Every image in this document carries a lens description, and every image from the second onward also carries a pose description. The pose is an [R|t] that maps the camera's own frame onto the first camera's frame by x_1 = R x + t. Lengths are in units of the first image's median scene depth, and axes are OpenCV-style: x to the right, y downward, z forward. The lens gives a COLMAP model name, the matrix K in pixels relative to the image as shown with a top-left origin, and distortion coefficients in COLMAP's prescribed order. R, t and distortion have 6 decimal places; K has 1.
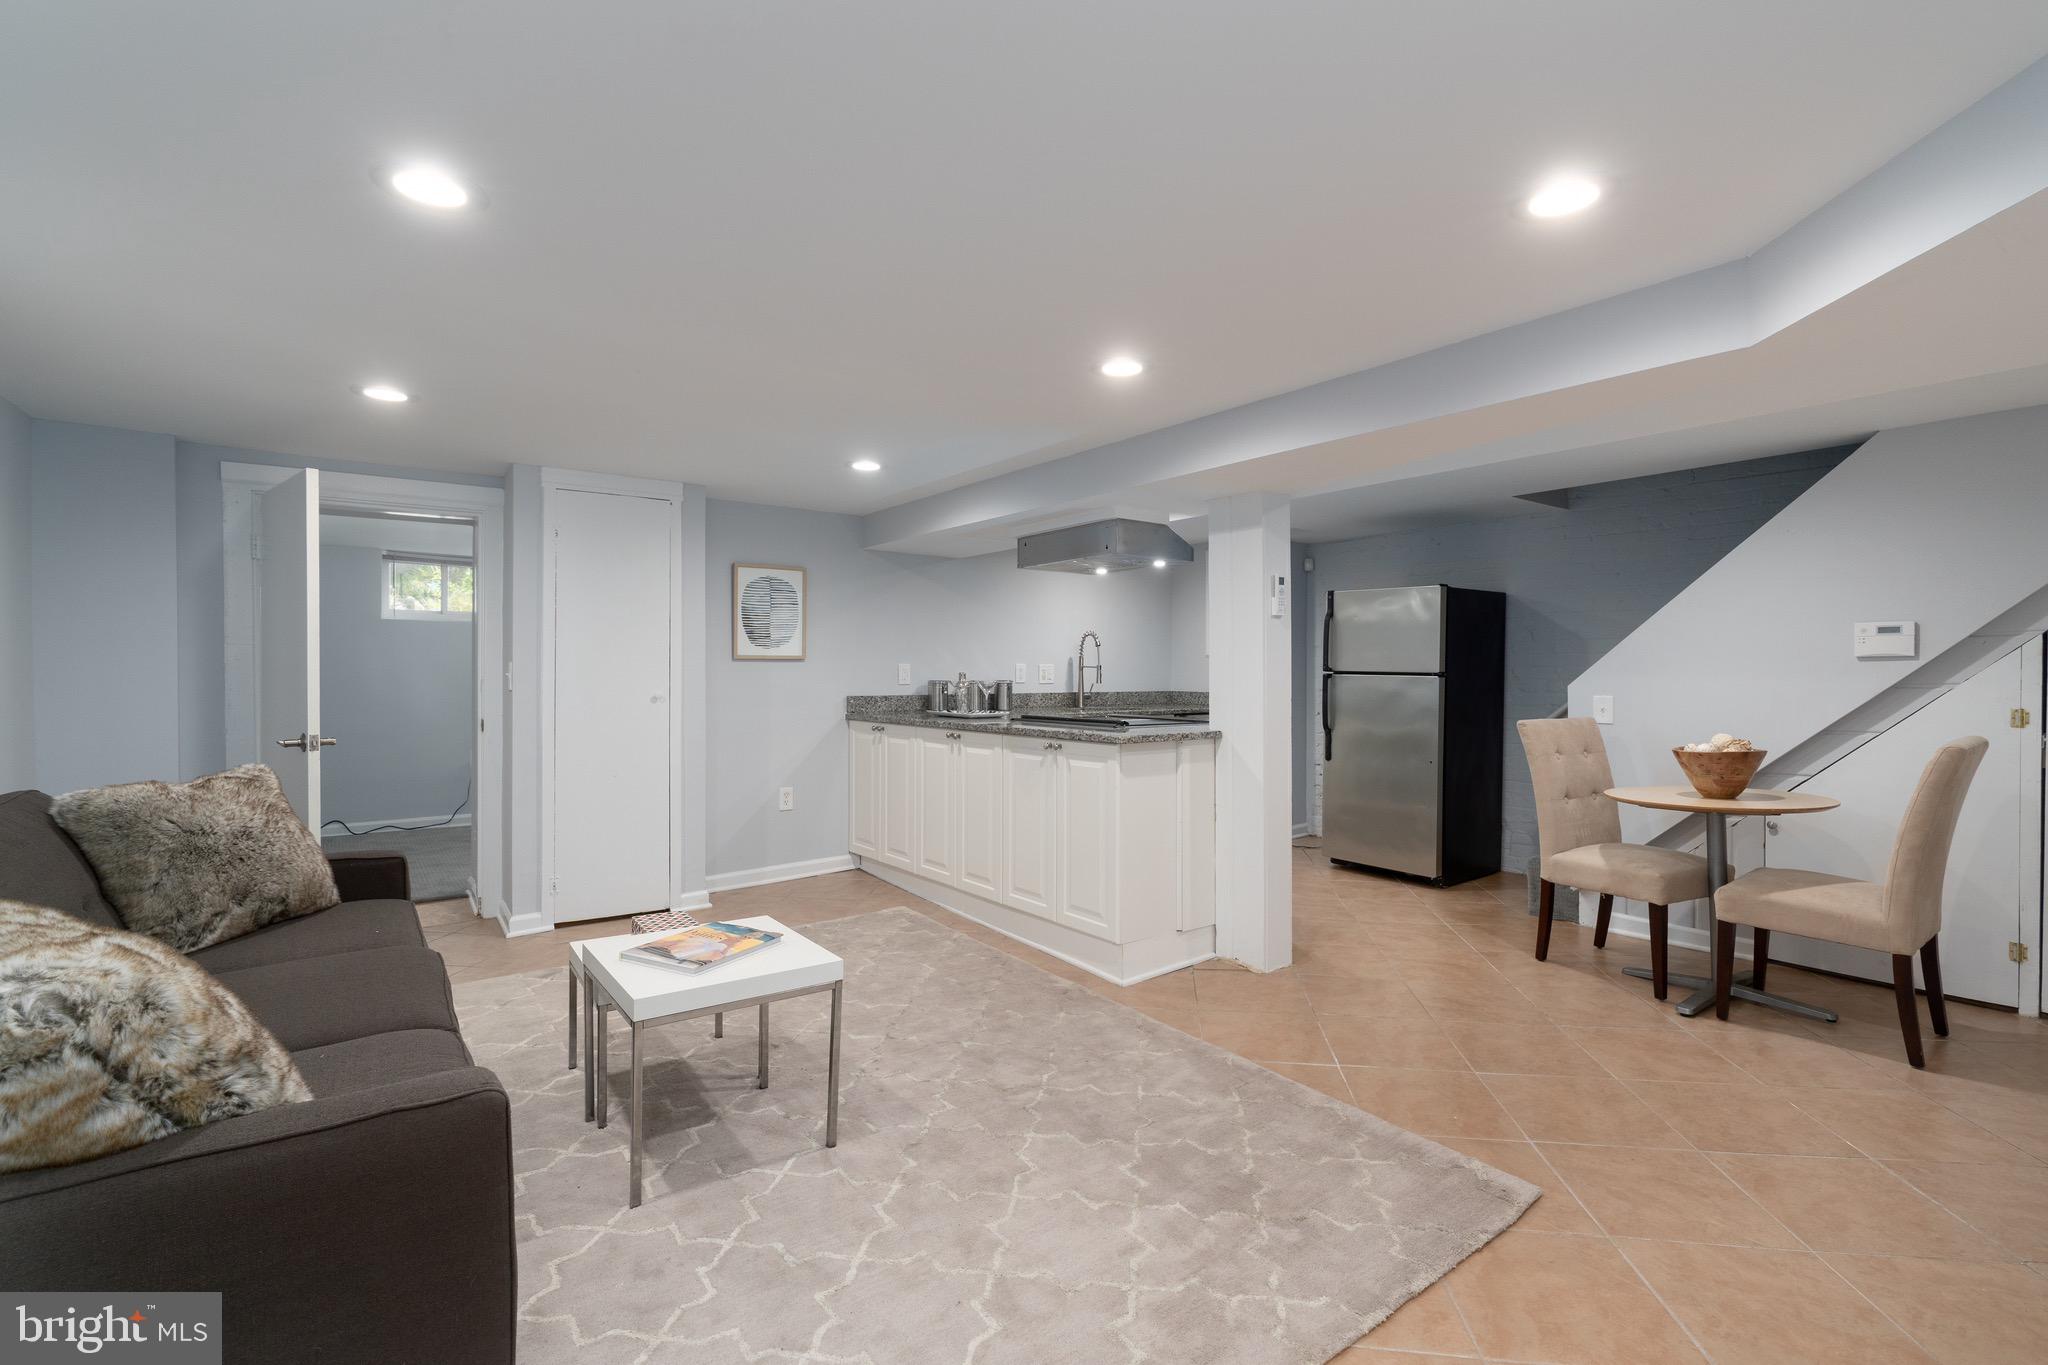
lens RADIAL K [[943.3, 0, 1024.5], [0, 943.3, 671.4], [0, 0, 1]] dist [0.000323, 0.000626]
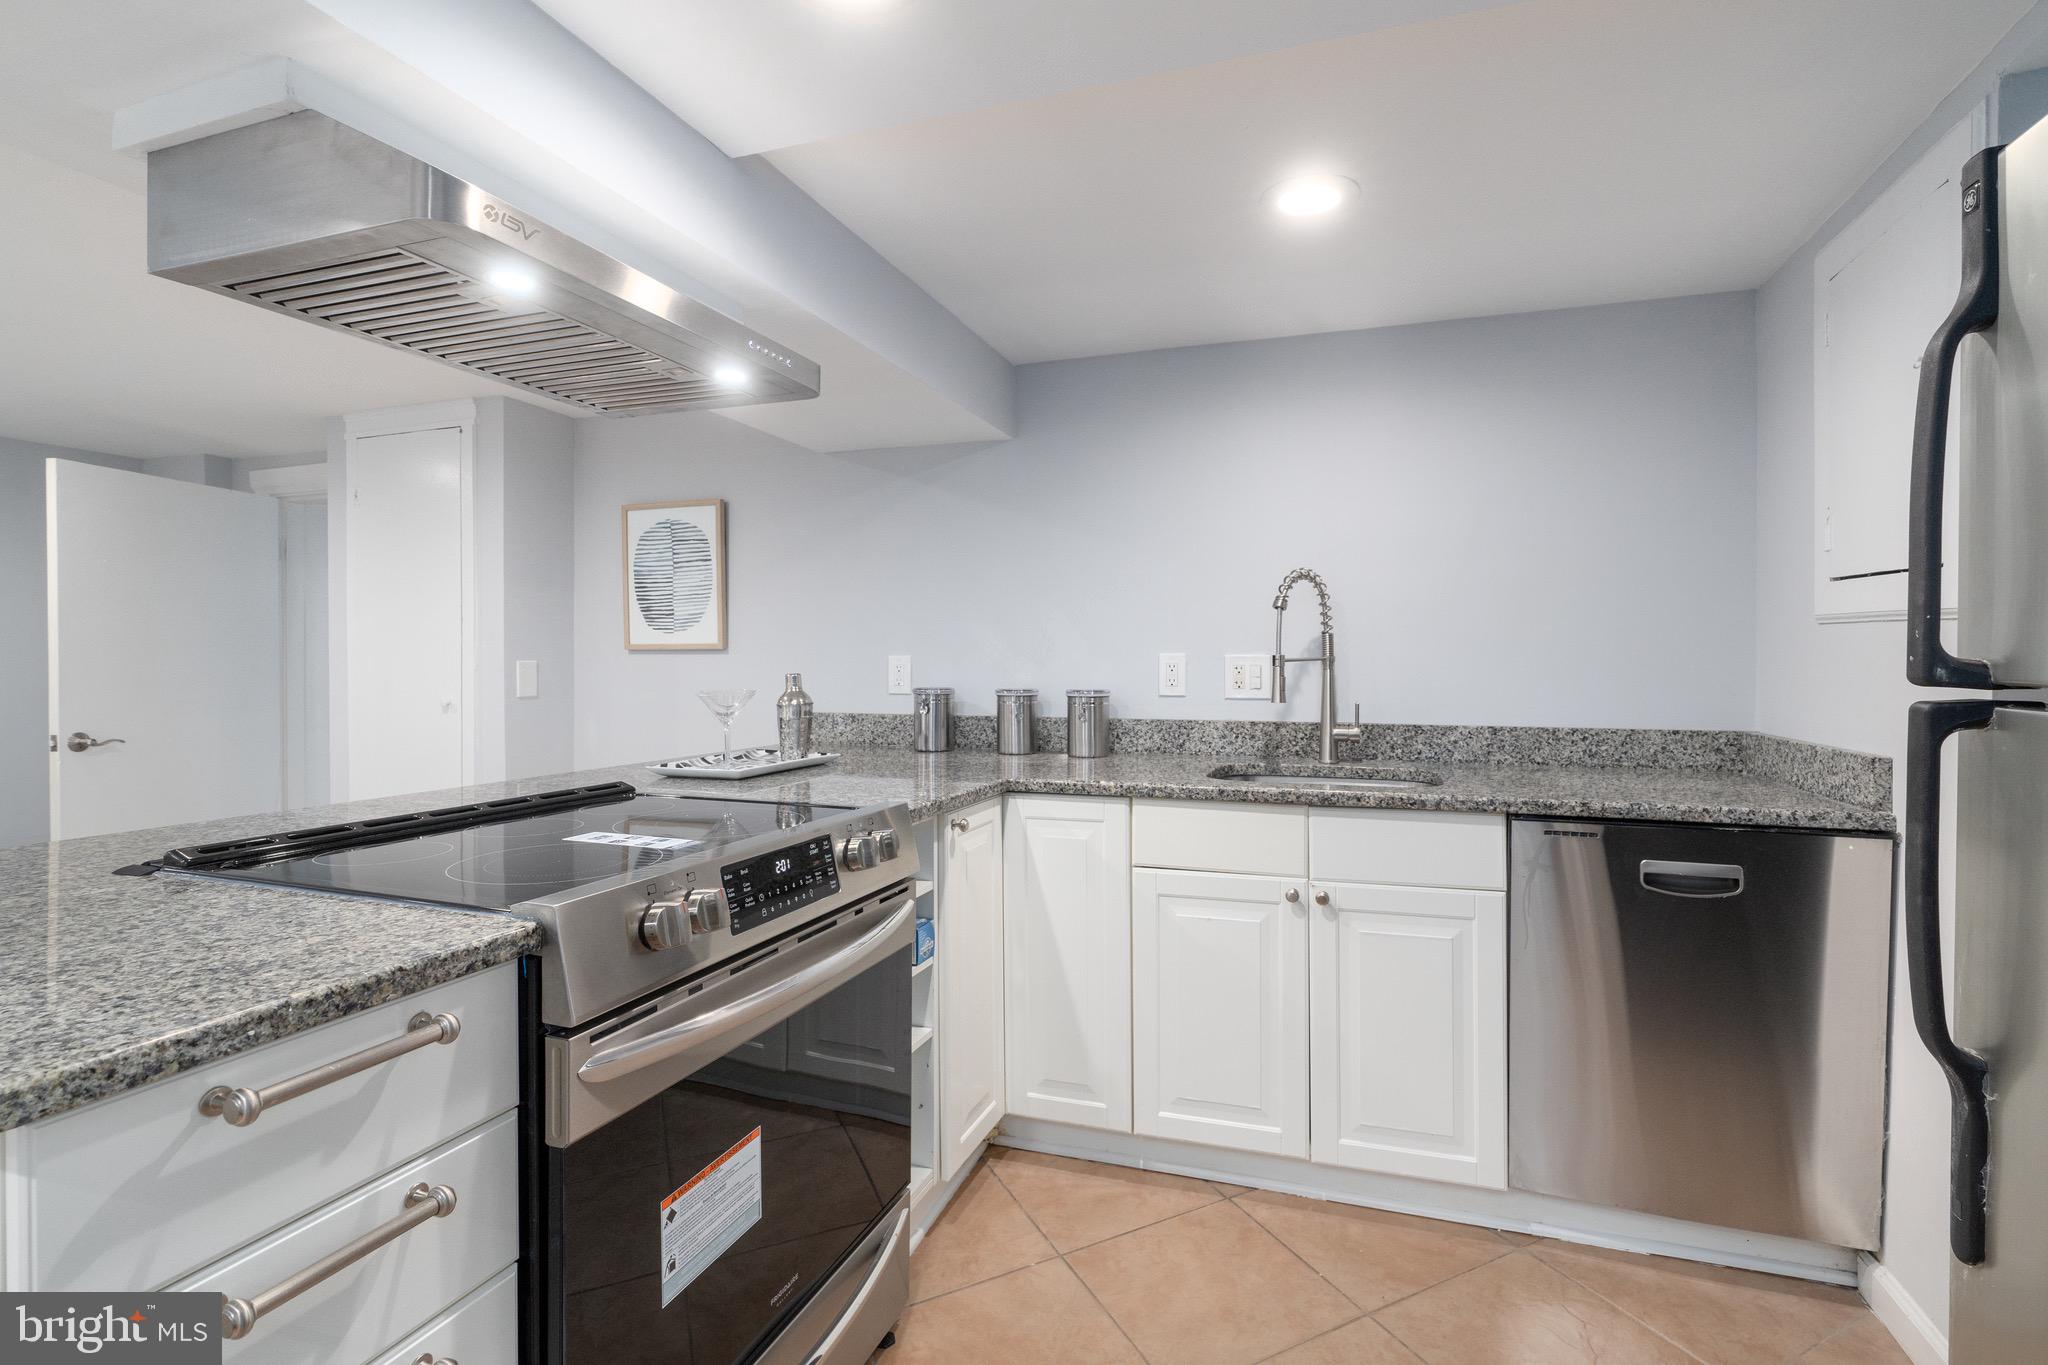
lens RADIAL K [[943.3, 0, 1027.1], [0, 943.3, 692.9], [0, 0, 1]] dist [0.000323, 0.000626]
pose [[0.545039, 0.026094, -0.838004, 0.396757], [-0.003664, 0.999580, 0.028743, -0.002885], [0.838403, -0.012596, 0.544906, 0.845966]]
